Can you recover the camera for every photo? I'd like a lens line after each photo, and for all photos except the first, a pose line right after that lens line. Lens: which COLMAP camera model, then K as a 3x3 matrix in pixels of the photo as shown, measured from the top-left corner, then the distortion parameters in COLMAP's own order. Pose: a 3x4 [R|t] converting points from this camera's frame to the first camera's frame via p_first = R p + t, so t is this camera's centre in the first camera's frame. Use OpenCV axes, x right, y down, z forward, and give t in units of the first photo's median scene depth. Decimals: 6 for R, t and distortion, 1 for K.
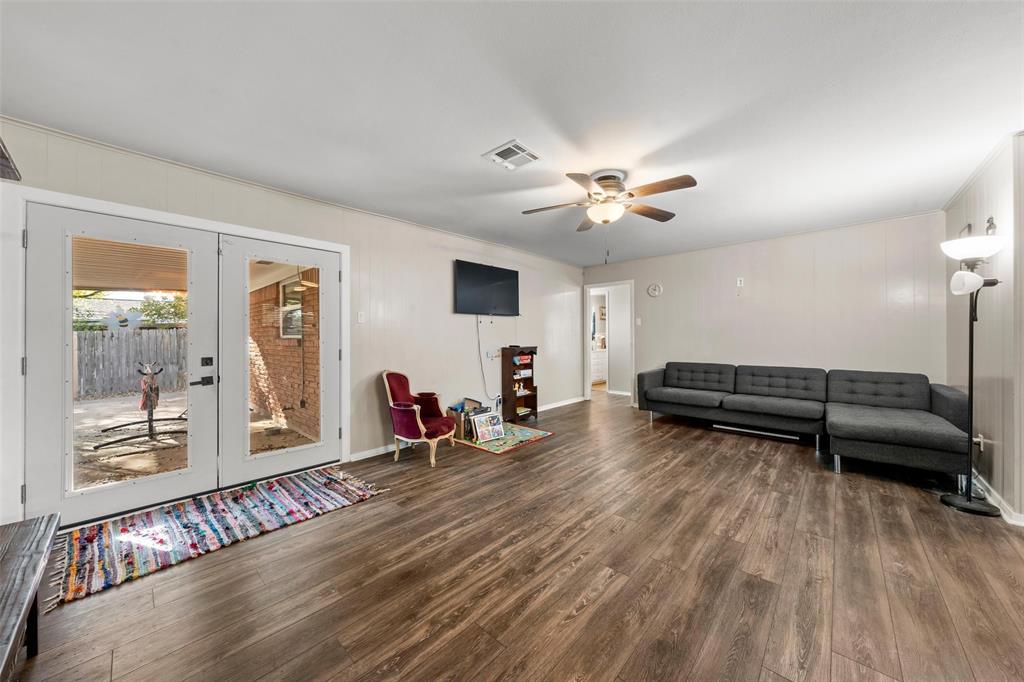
lens RADIAL K [[364.0, 0, 511.0], [0, 364.0, 337.0], [0, 0, 1]] dist [-0.000677, -0.000051]
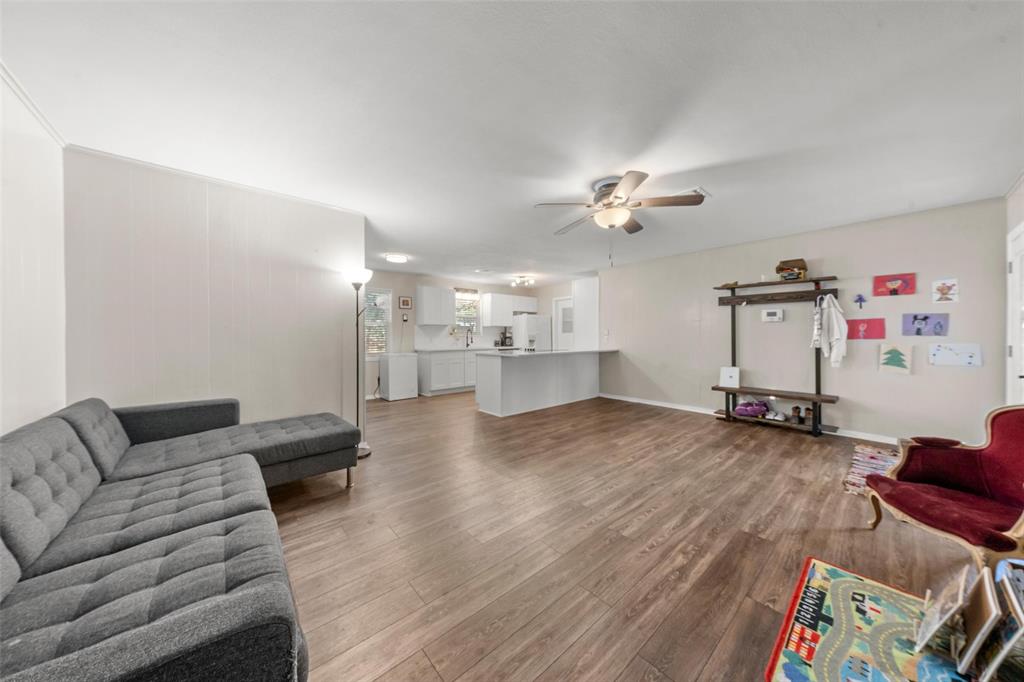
lens RADIAL K [[347.5, 0, 513.0], [0, 347.5, 334.9], [0, 0, 1]] dist [-0.001884, -0.000155]
pose [[-0.994992, 0.006112, 0.099769, 0.521416], [0.006247, 0.999980, 0.001035, -0.001763], [-0.099760, 0.001653, -0.995010, 2.365084]]
